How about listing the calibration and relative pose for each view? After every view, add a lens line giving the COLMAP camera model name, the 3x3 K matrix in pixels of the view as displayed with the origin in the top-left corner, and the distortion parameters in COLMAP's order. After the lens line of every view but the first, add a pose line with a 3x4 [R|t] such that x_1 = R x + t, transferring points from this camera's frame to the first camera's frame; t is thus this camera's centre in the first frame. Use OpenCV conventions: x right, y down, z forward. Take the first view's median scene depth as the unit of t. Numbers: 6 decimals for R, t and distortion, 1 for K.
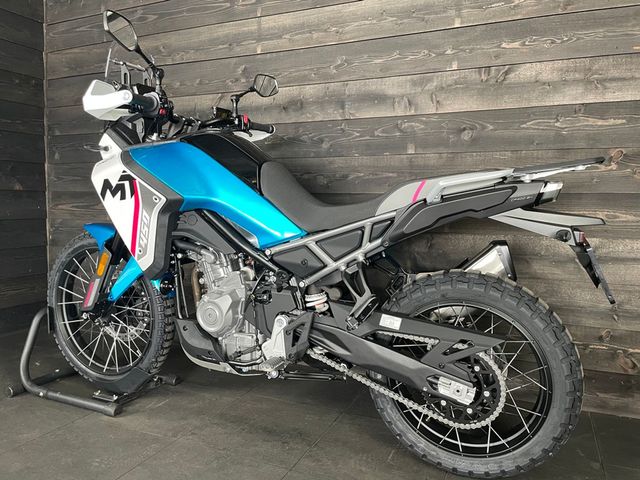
lens RADIAL K [[539.2, 0, 320.0], [0, 539.2, 240.0], [0, 0, 1]] dist [0.048406, -0.001726]
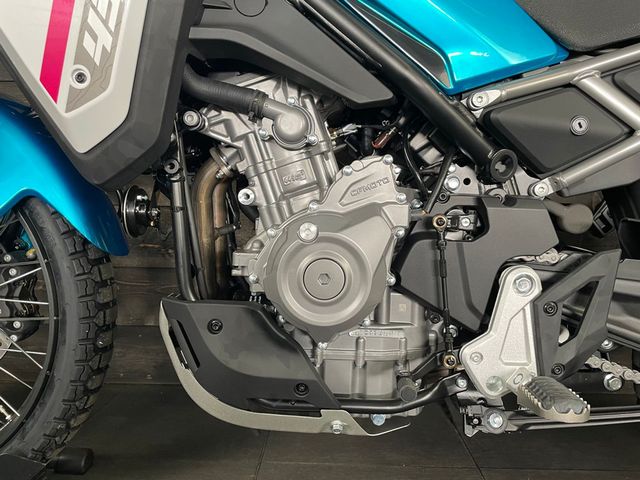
lens RADIAL K [[514.9, 0, 320.0], [0, 514.9, 240.0], [0, 0, 1]] dist [0.009034, -0.003945]
pose [[0.914156, -0.020011, 0.404868, -0.328565], [0.026173, 0.999610, -0.009690, 0.115583], [-0.404516, 0.019455, 0.914324, 0.691198]]
